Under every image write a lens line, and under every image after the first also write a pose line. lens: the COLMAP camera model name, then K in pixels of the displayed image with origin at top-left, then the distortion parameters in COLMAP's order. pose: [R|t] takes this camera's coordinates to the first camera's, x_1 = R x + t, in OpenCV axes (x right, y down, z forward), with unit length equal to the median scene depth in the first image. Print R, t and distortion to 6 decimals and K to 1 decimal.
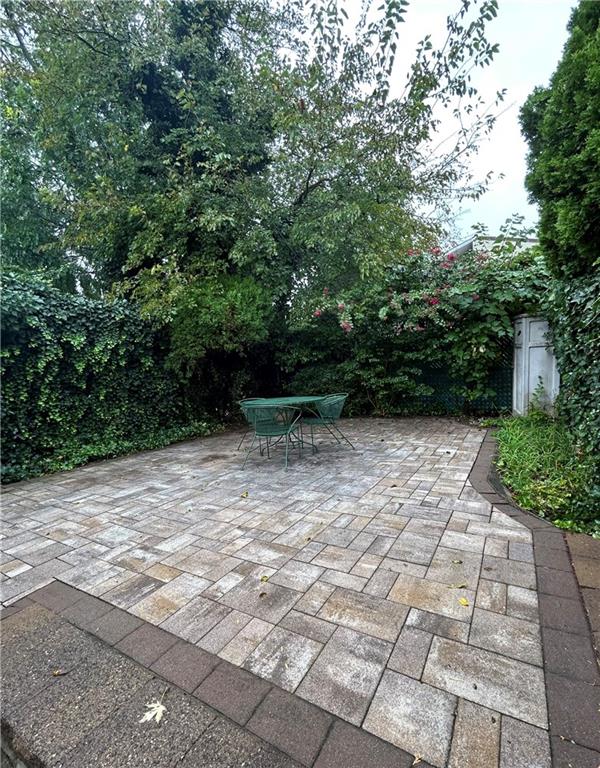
lens RADIAL K [[349.8, 0, 302.1], [0, 349.8, 399.7], [0, 0, 1]] dist [-0.000068, 0.000348]
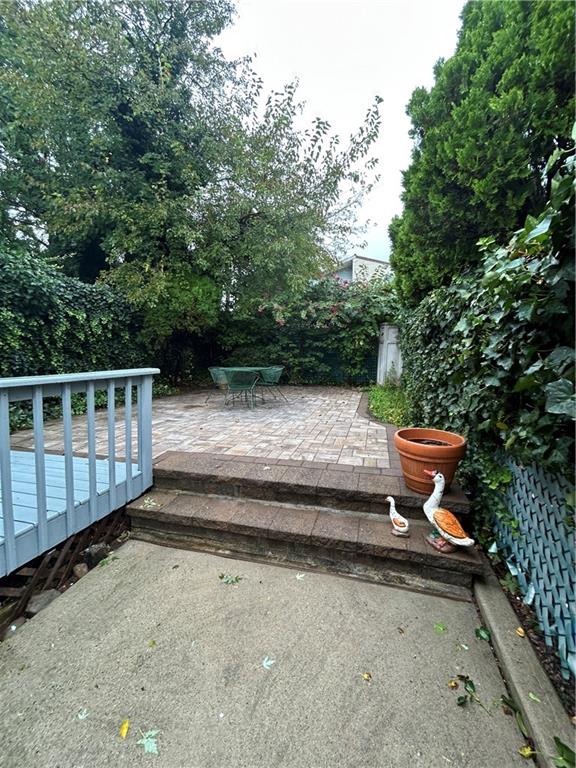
lens RADIAL K [[311.3, 0, 288.0], [0, 311.3, 384.0], [0, 0, 1]] dist [-0.001404, 0.001234]
pose [[0.962518, 0.029389, 0.269621, -0.220432], [-0.034424, 0.999310, 0.013963, 0.041543], [-0.269025, -0.022721, 0.962865, -0.333572]]
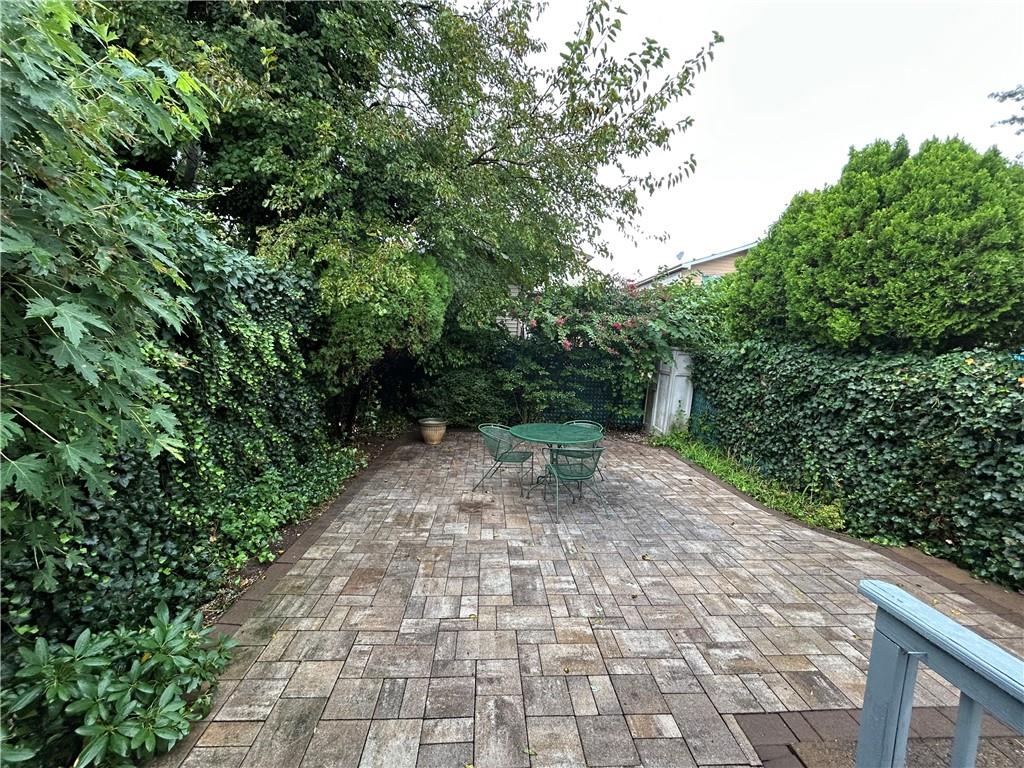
lens RADIAL K [[415.1, 0, 509.9], [0, 415.1, 384.9], [0, 0, 1]] dist [-0.001404, 0.001234]
pose [[0.819796, 0.041085, 0.571180, -0.716060], [-0.047698, 0.998856, -0.003388, -0.104937], [-0.570666, -0.024467, 0.820818, 0.203604]]
